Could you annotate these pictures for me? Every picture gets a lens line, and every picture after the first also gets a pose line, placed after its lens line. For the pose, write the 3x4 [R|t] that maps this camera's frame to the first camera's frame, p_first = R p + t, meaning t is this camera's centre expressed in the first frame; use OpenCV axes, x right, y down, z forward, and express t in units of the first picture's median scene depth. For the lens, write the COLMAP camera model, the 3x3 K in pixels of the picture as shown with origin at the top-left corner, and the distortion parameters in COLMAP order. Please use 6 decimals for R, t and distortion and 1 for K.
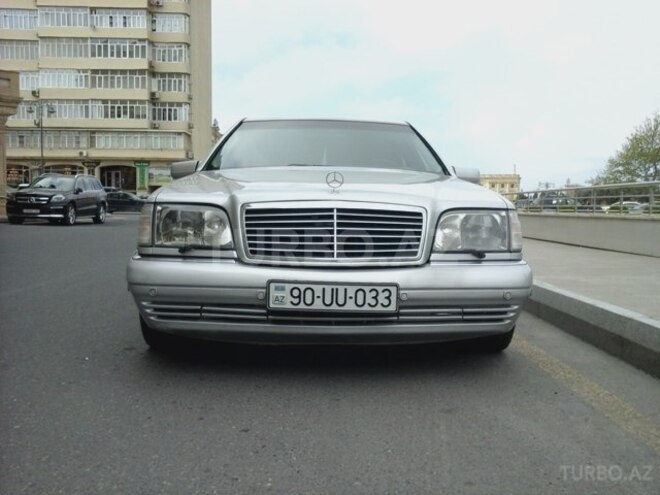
lens RADIAL K [[650.3, 0, 330.0], [0, 650.3, 247.5], [0, 0, 1]] dist [0.130991, -0.407574]
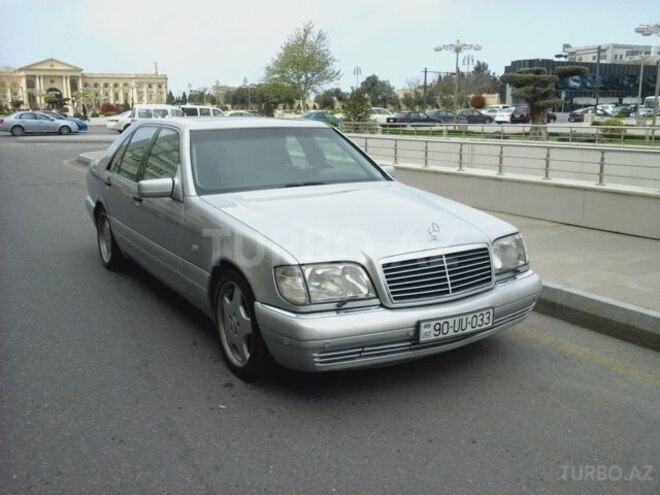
lens RADIAL K [[650.3, 0, 330.0], [0, 650.3, 247.5], [0, 0, 1]] dist [0.130991, -0.407574]
pose [[0.863451, -0.127105, 0.488156, -0.848286], [0.051696, 0.984935, 0.165015, -0.311004], [-0.501776, -0.117246, 0.857015, 0.005218]]
